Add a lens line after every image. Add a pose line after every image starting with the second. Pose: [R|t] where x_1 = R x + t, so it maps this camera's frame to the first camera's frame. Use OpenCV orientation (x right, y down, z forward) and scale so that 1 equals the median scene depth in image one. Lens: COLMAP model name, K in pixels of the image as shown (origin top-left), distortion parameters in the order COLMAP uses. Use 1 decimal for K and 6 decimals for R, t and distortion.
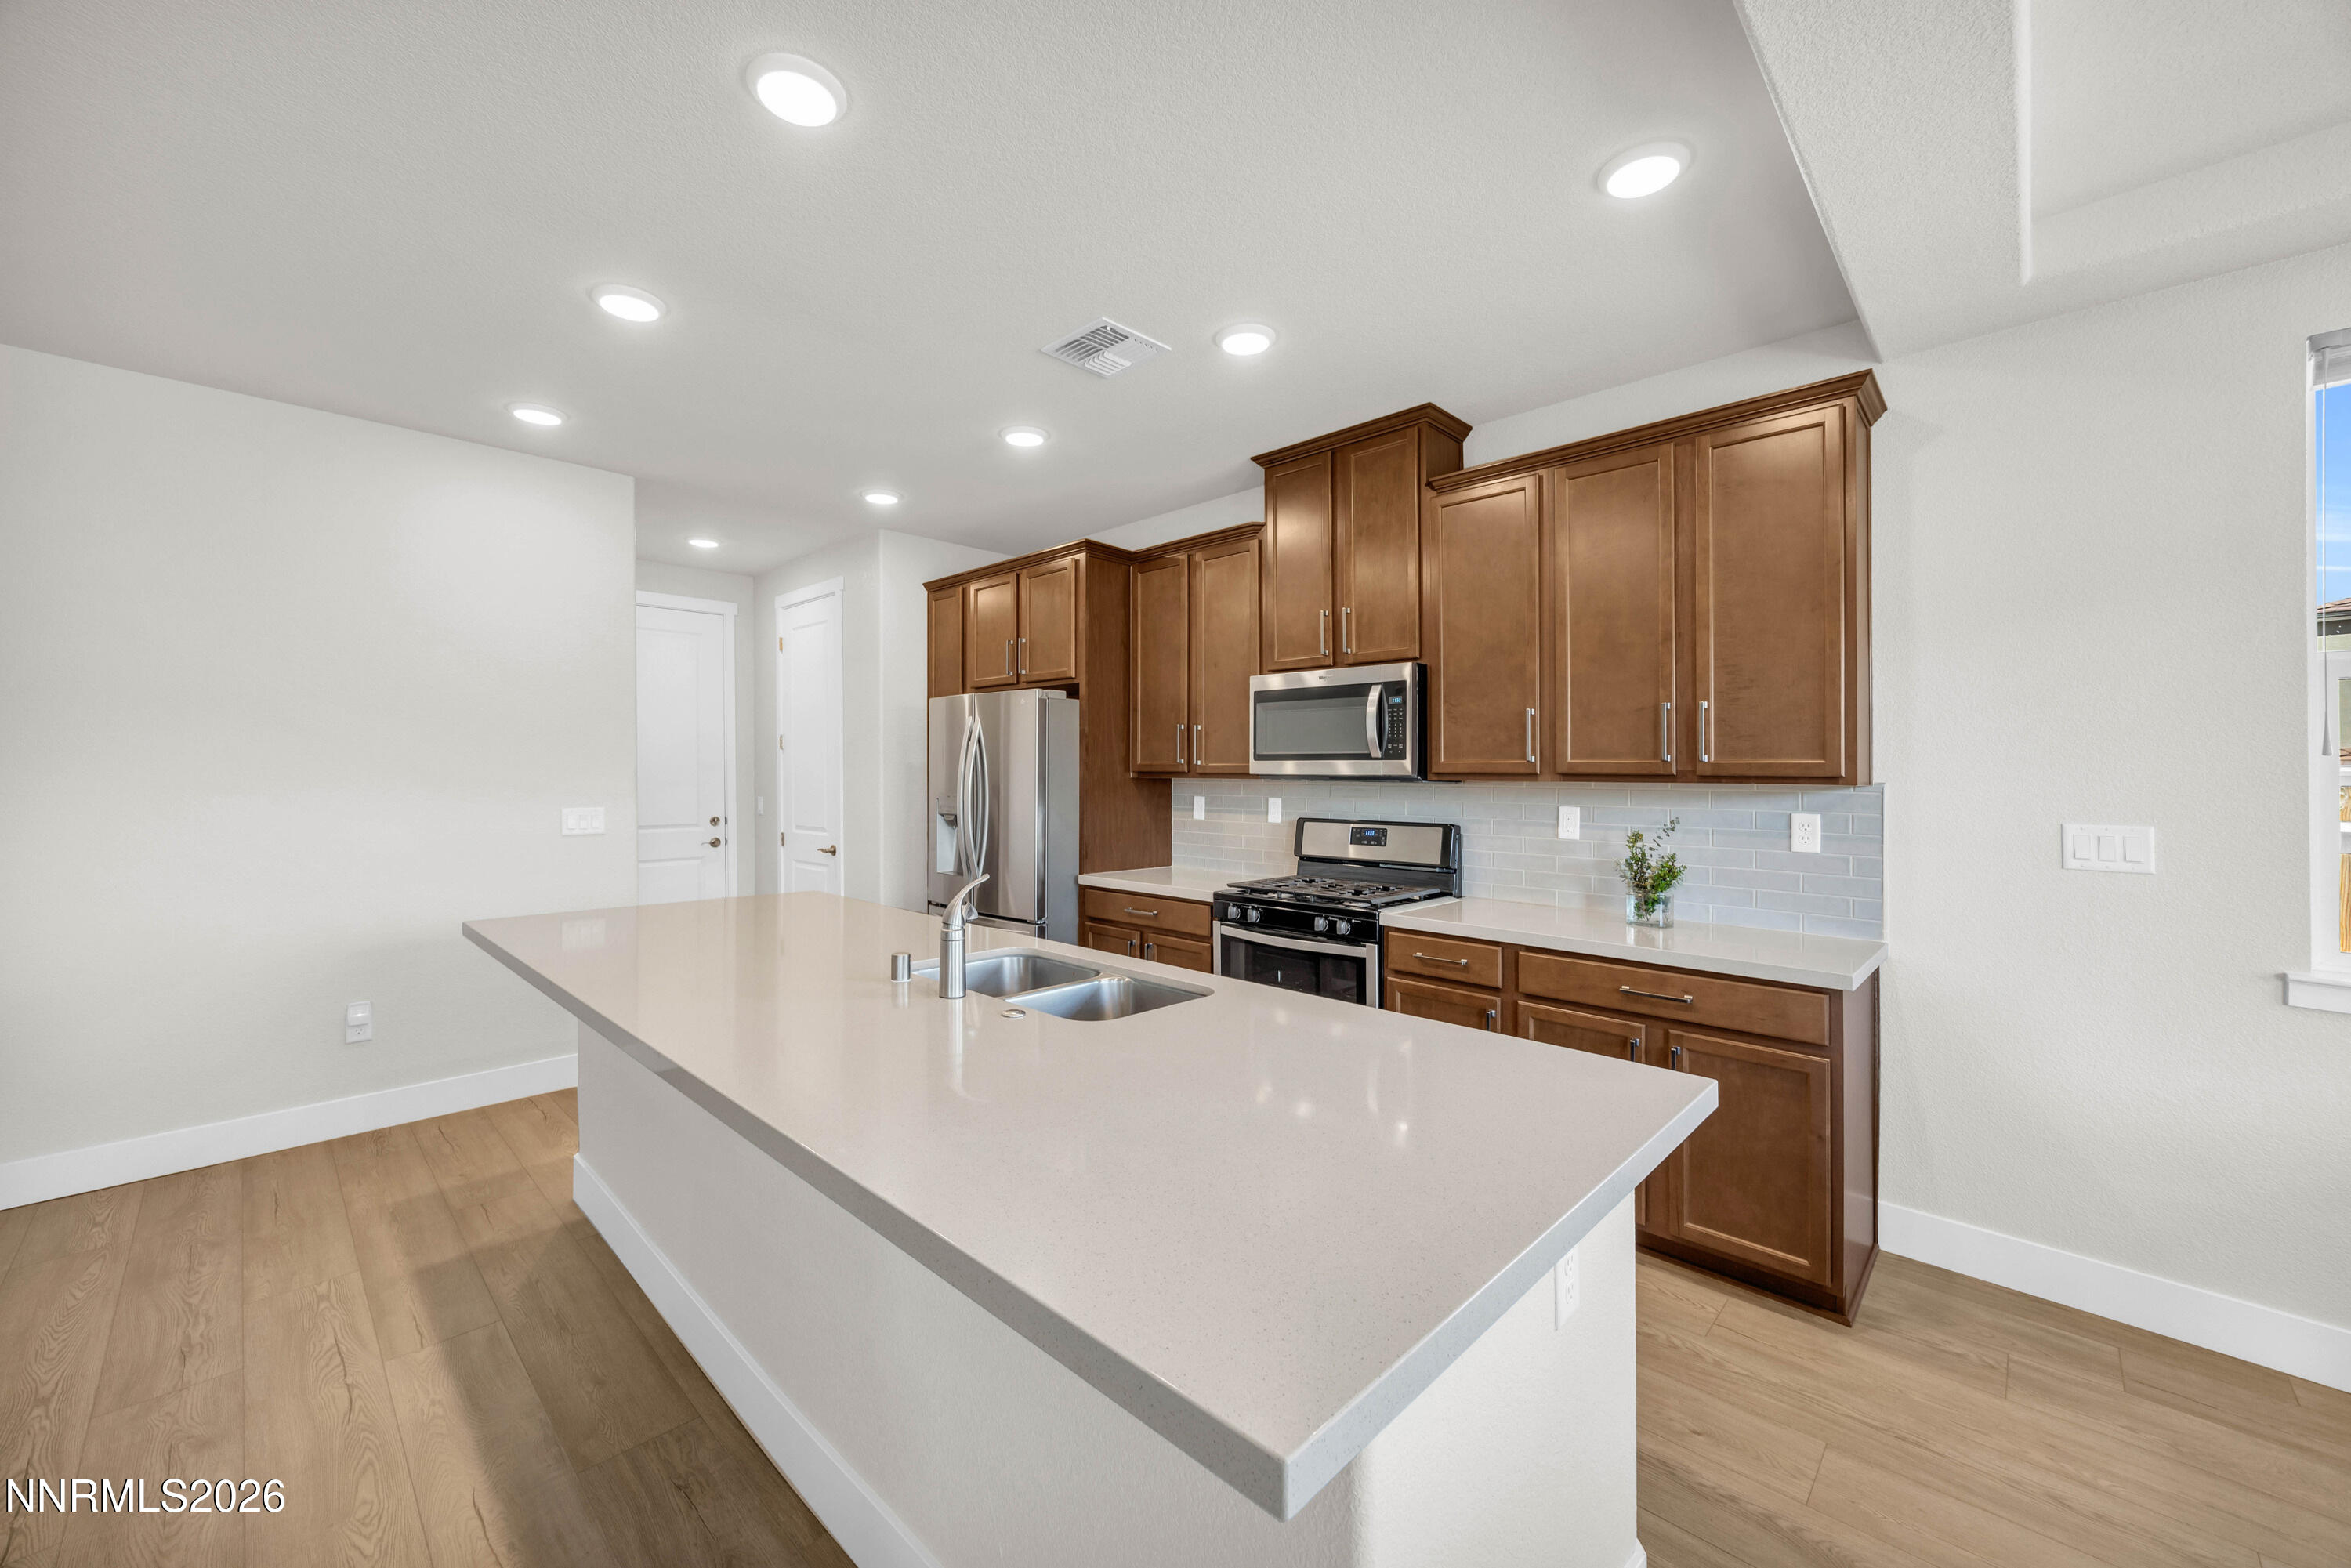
lens RADIAL K [[910.9, 0, 1173.1], [0, 910.9, 777.8], [0, 0, 1]] dist [0.010483, 0.000495]
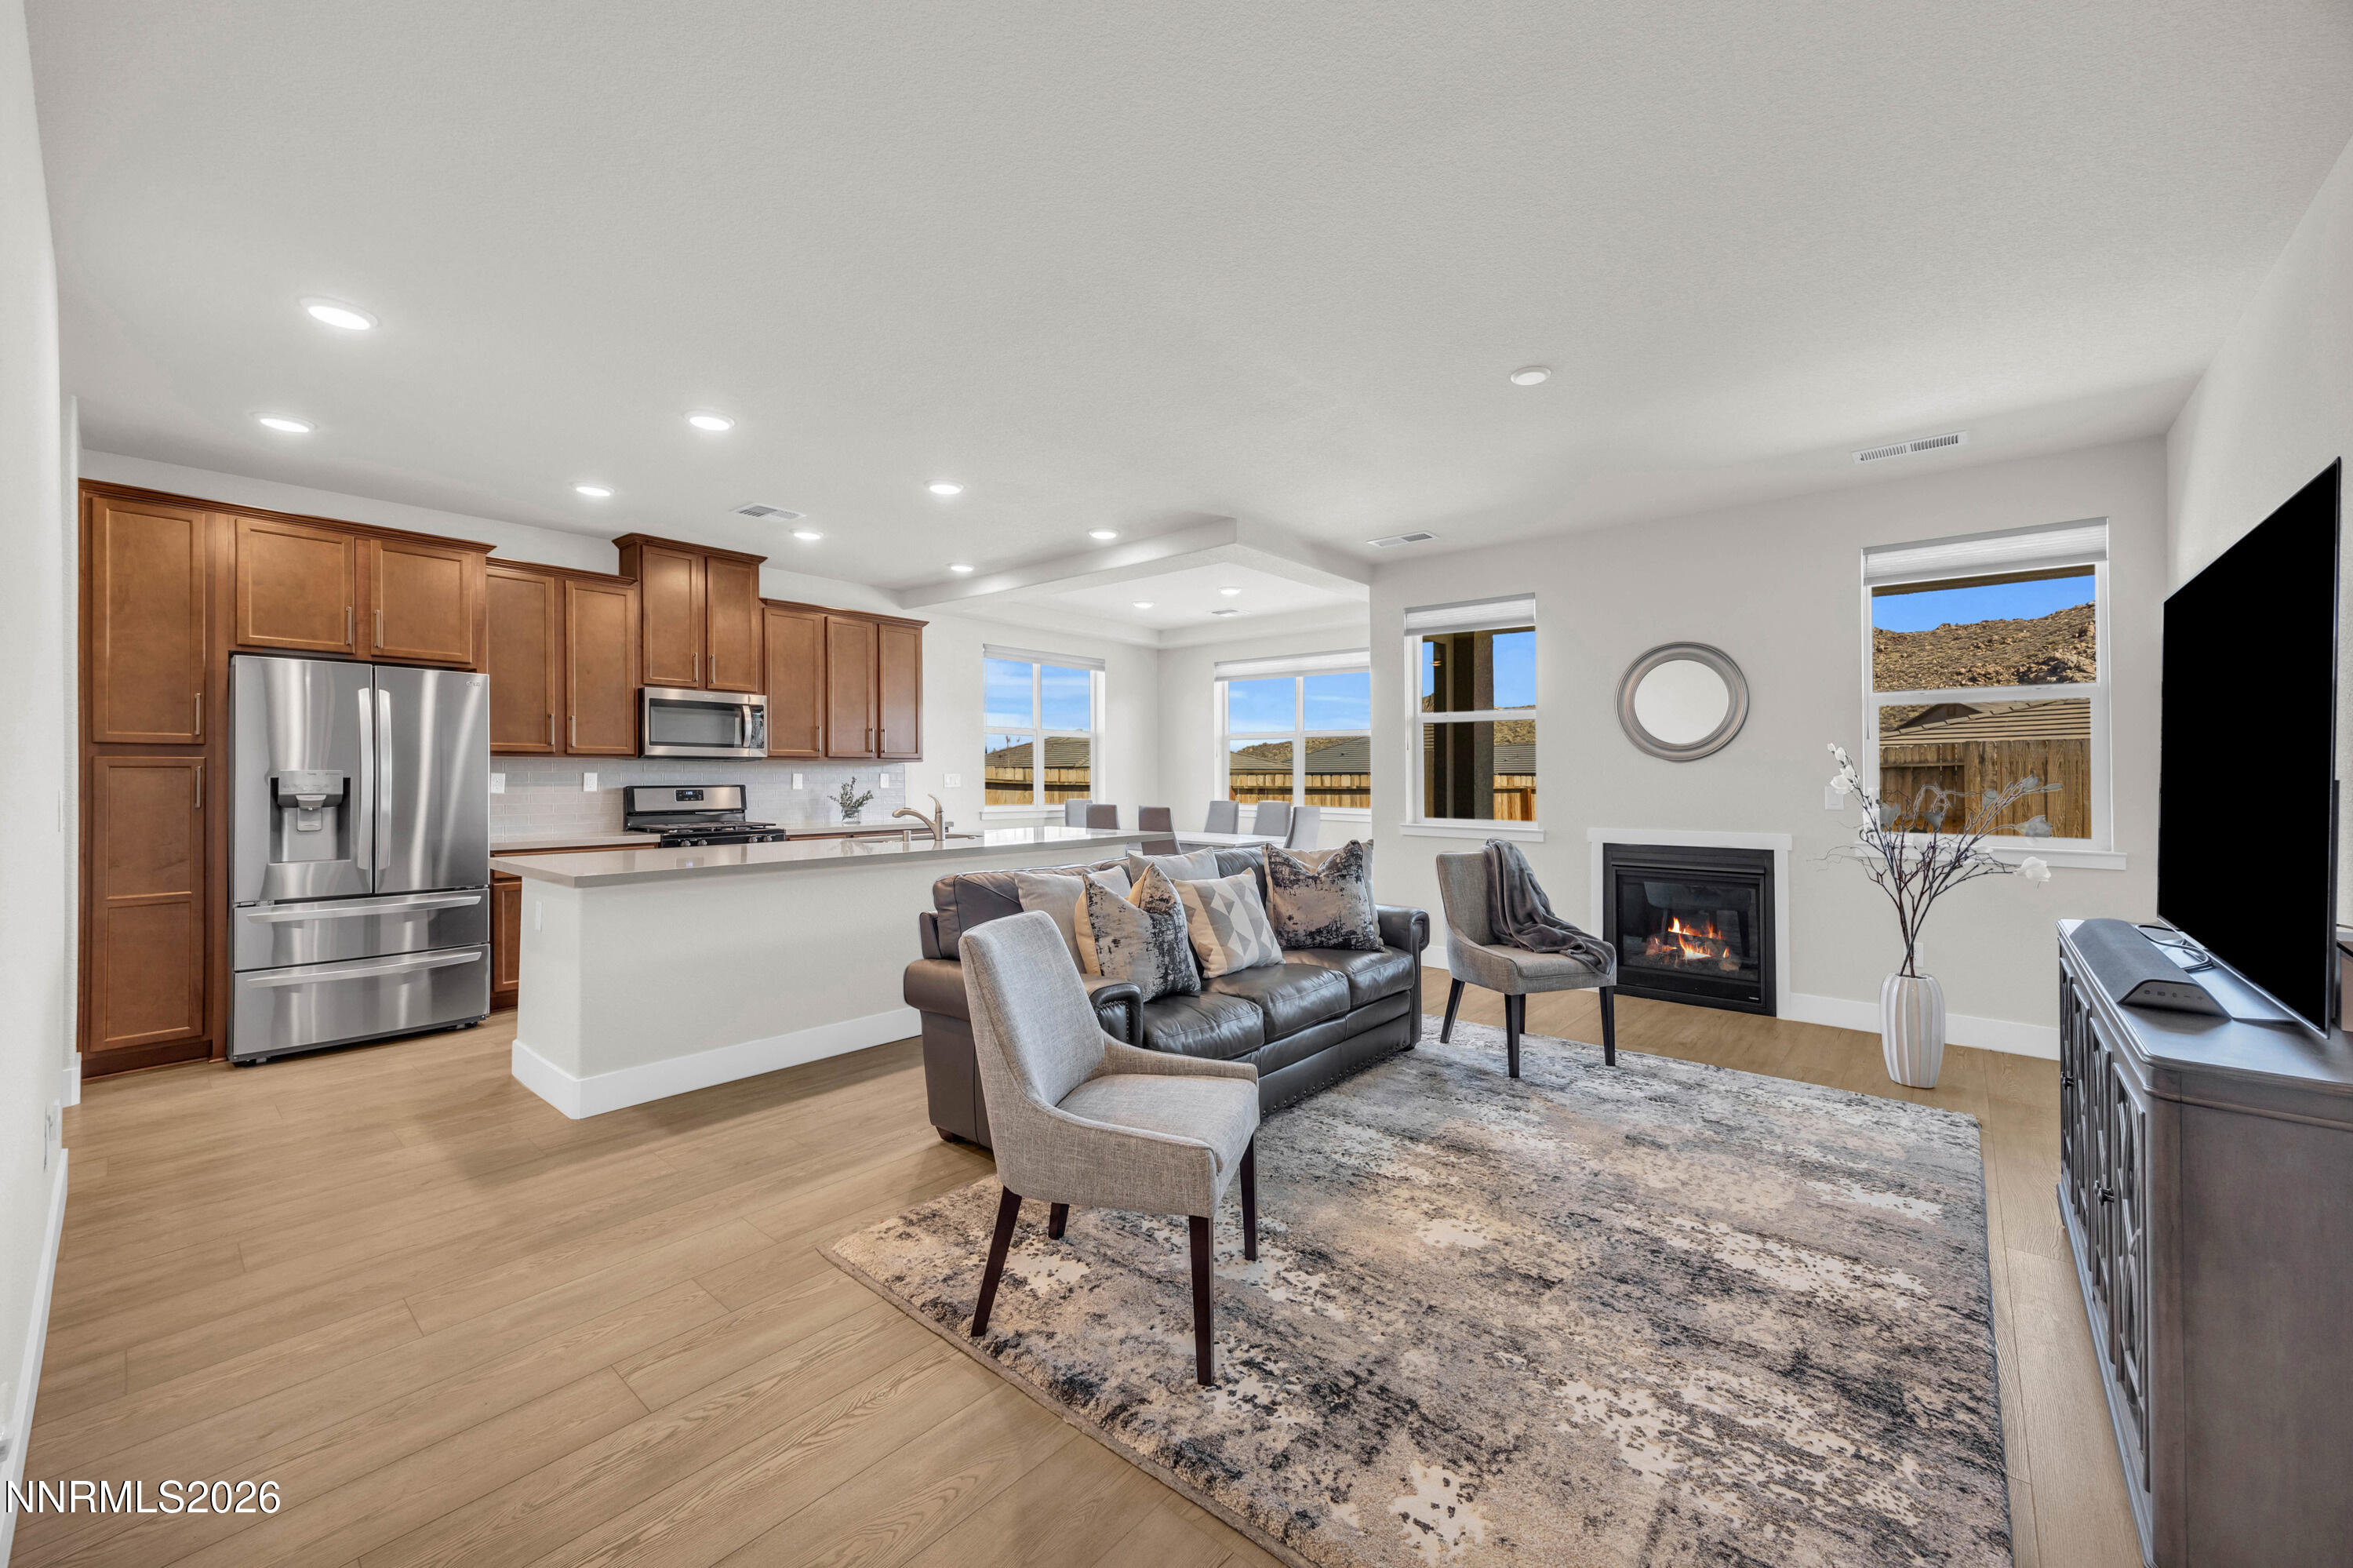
lens RADIAL K [[911.7, 0, 1162.1], [0, 911.7, 775.1], [0, 0, 1]] dist [0.010483, 0.000495]
pose [[-0.056949, -0.005407, 0.998362, -1.956689], [0.009781, 0.999934, 0.005973, 0.038142], [-0.998329, 0.010106, -0.056892, 0.370089]]
